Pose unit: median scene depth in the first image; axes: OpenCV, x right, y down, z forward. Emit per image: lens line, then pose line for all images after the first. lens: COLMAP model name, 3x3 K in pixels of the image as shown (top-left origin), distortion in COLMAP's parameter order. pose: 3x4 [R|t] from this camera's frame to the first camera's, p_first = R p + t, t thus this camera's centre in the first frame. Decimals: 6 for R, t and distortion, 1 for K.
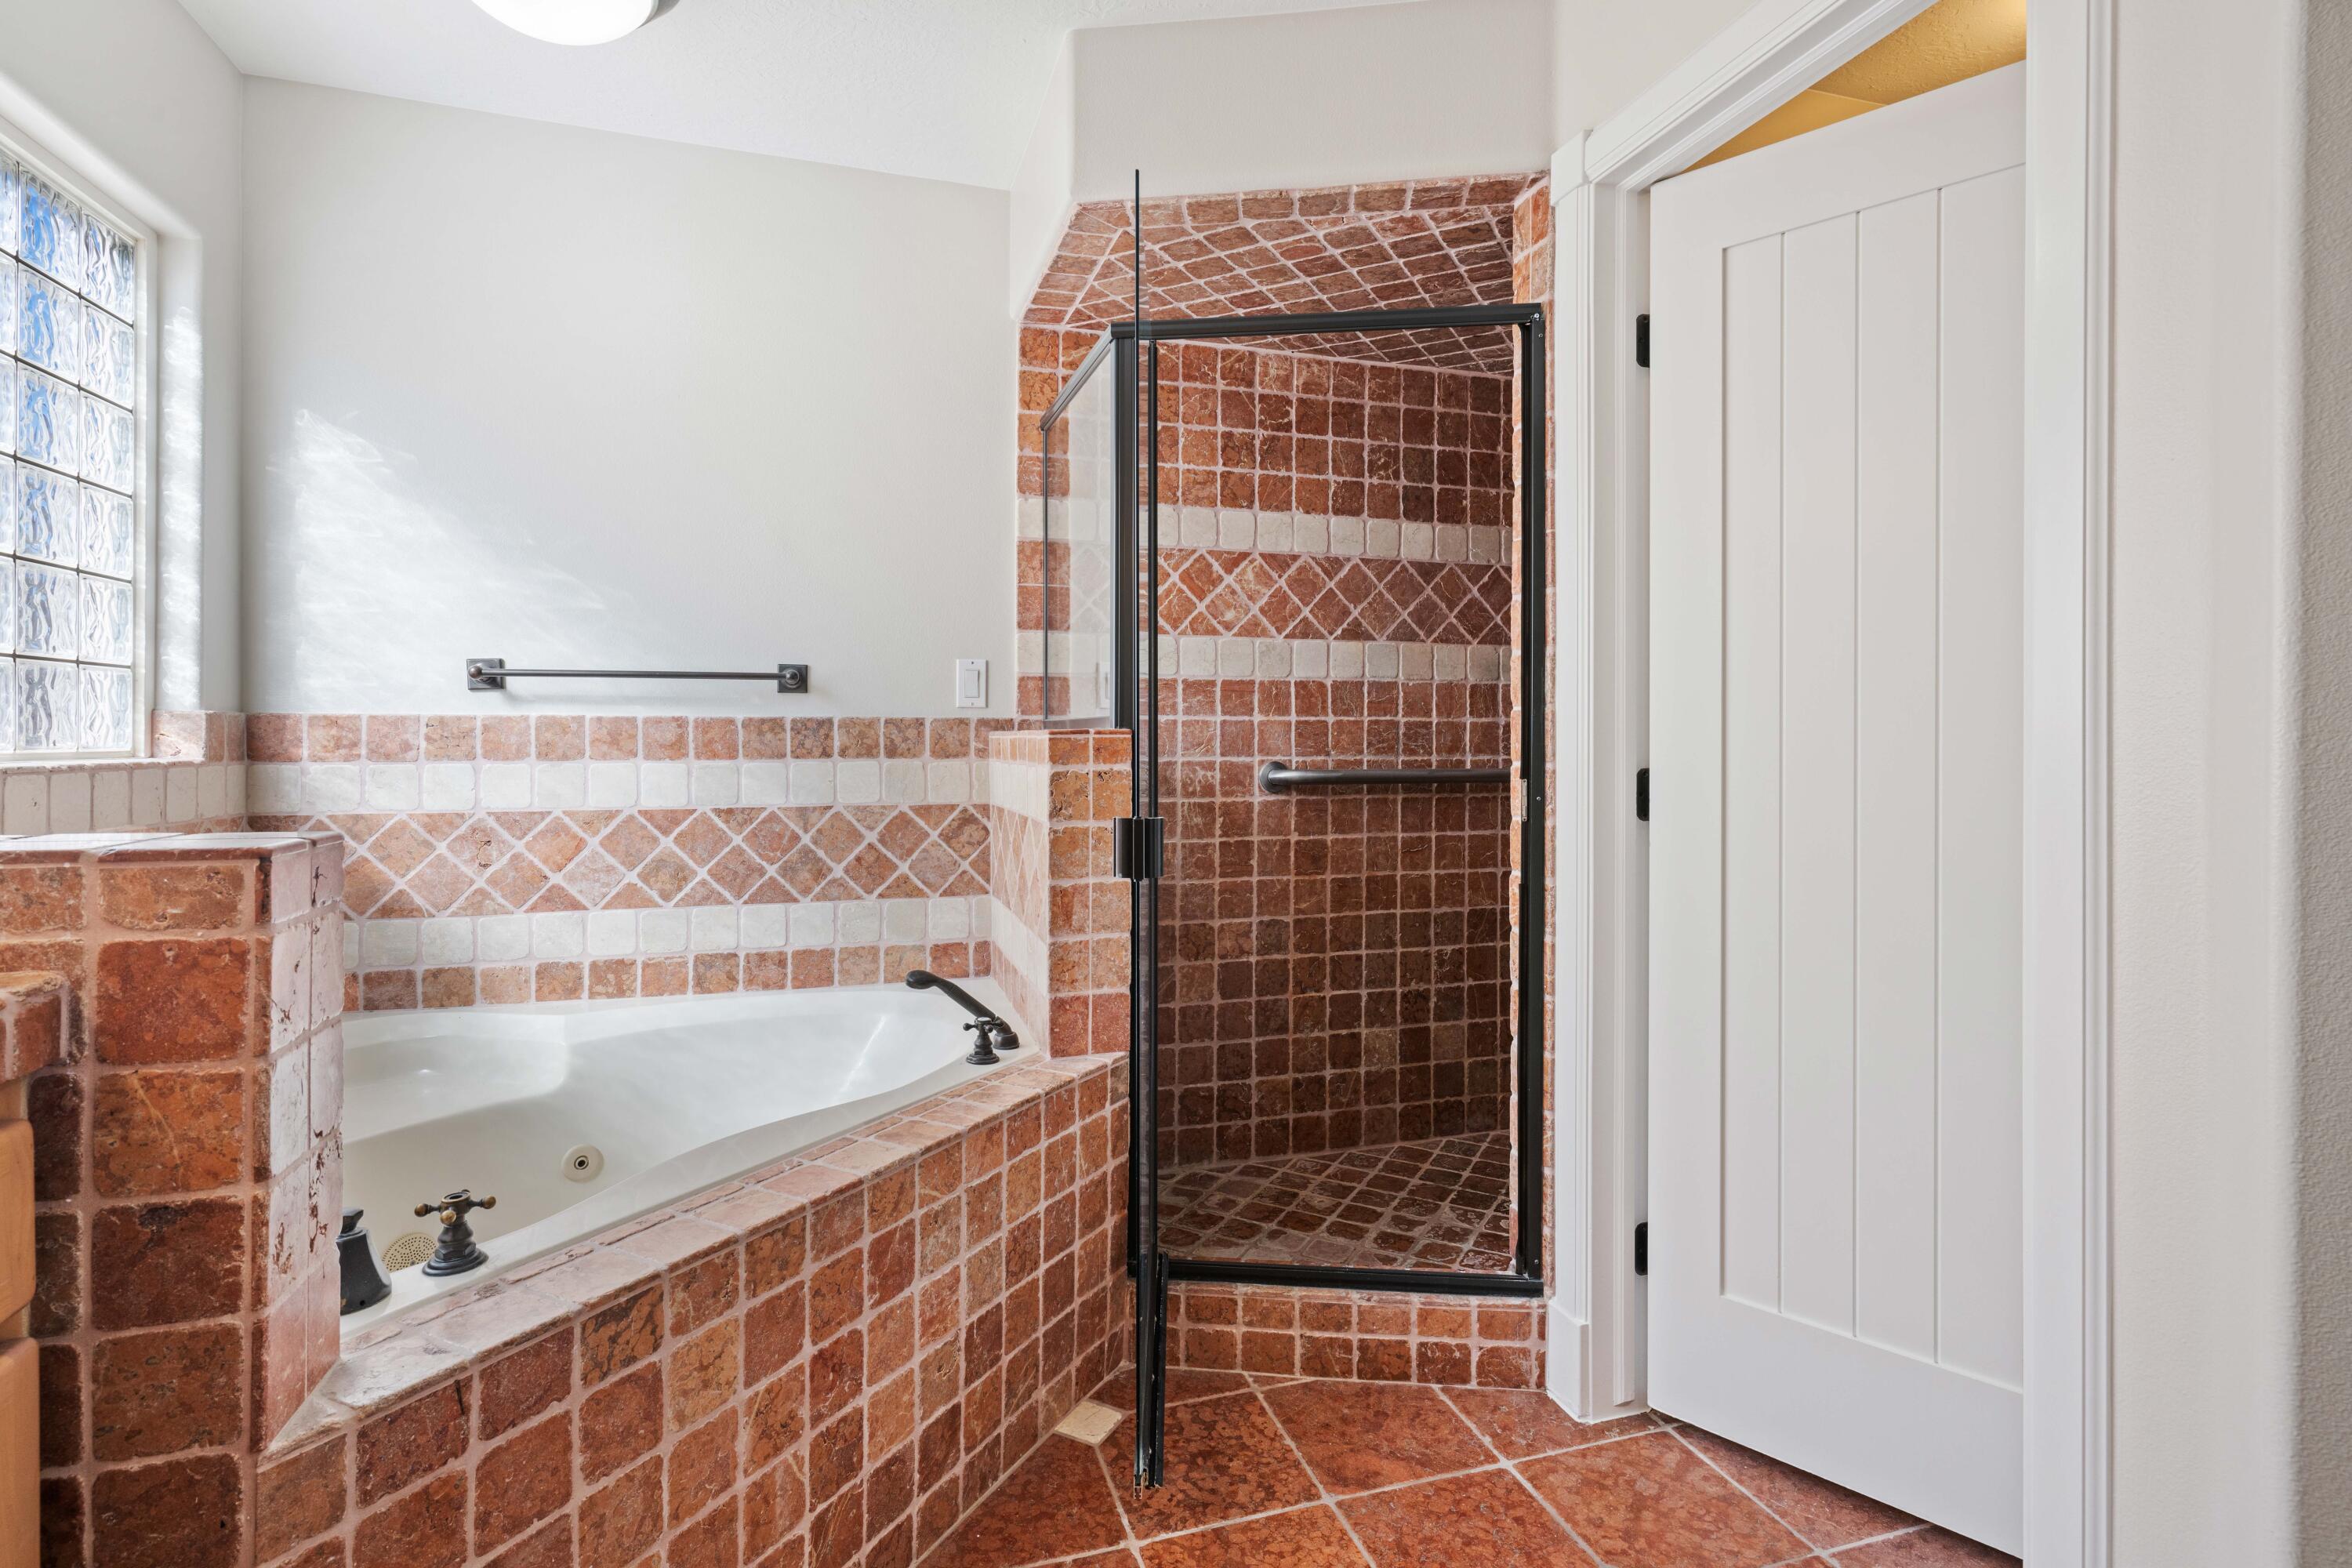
lens RADIAL K [[1131.9, 0, 1166.8], [0, 1131.9, 734.8], [0, 0, 1]] dist [-0.006164, 0.005584]
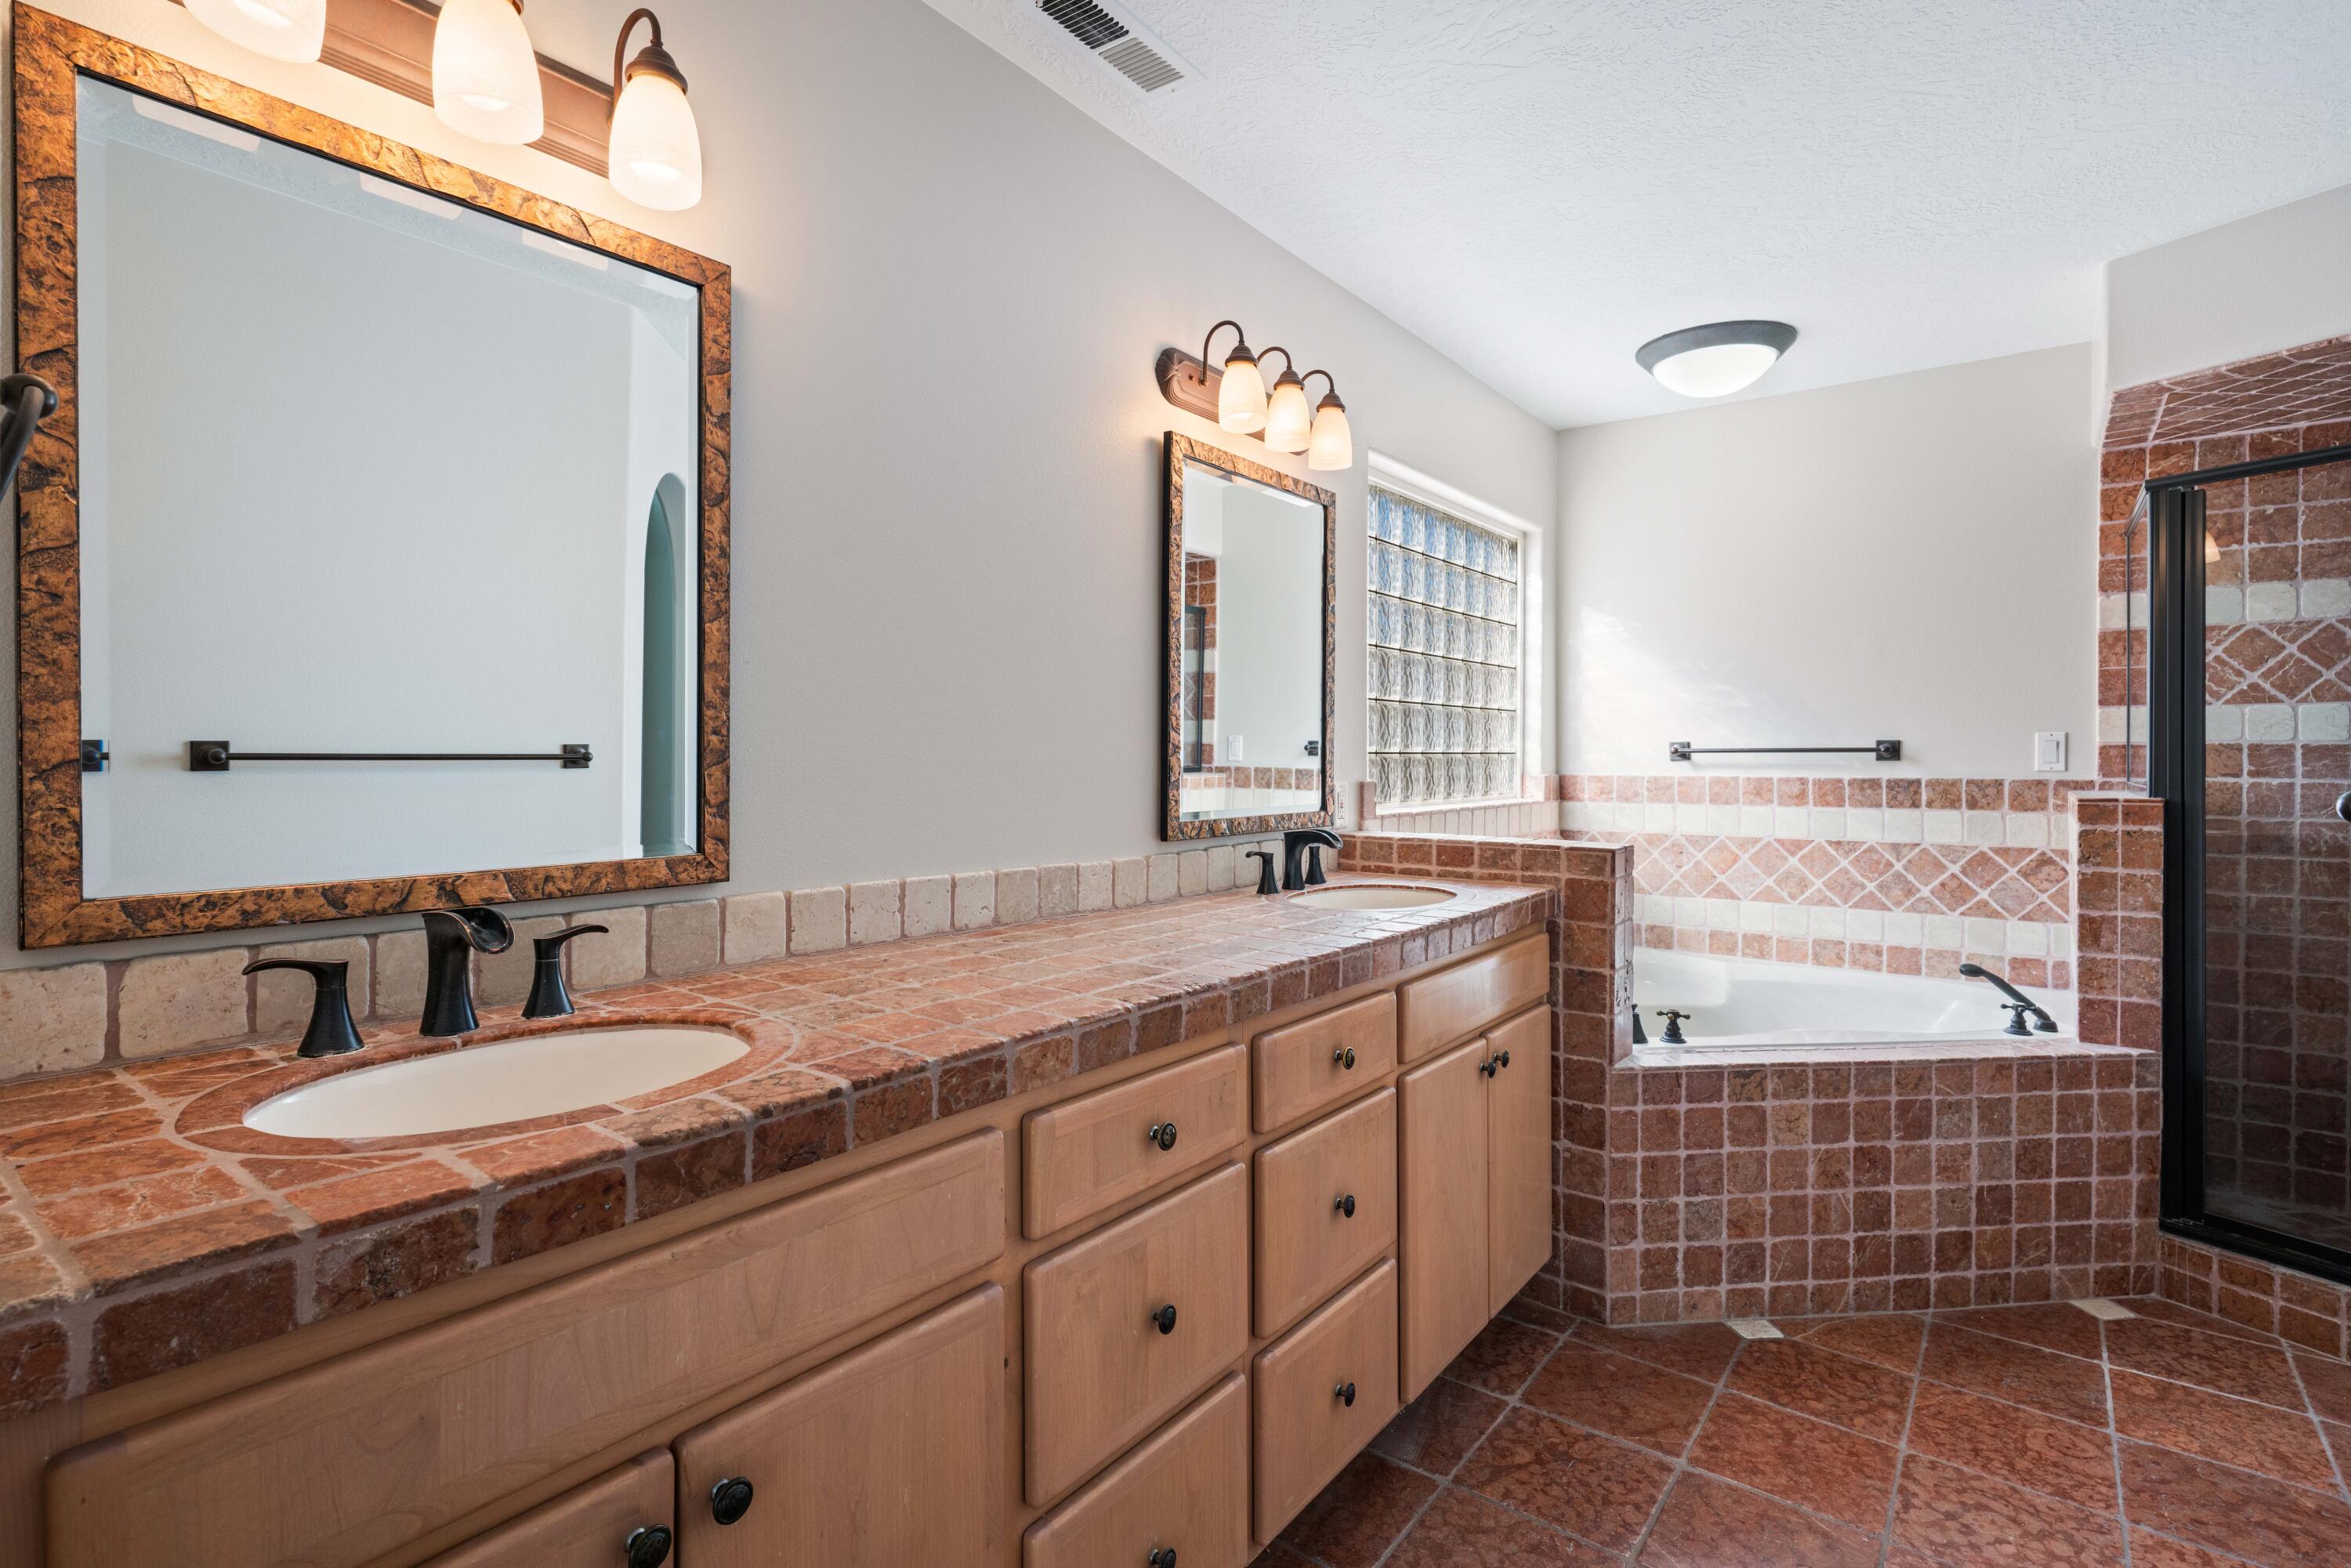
lens RADIAL K [[1131.4, 0, 1165.0], [0, 1131.4, 761.8], [0, 0, 1]] dist [-0.006164, 0.005584]
pose [[0.574314, 0.003929, -0.818626, 0.356236], [0.003474, 0.999968, 0.007236, -0.058477], [0.818628, -0.006999, 0.574282, -0.633217]]
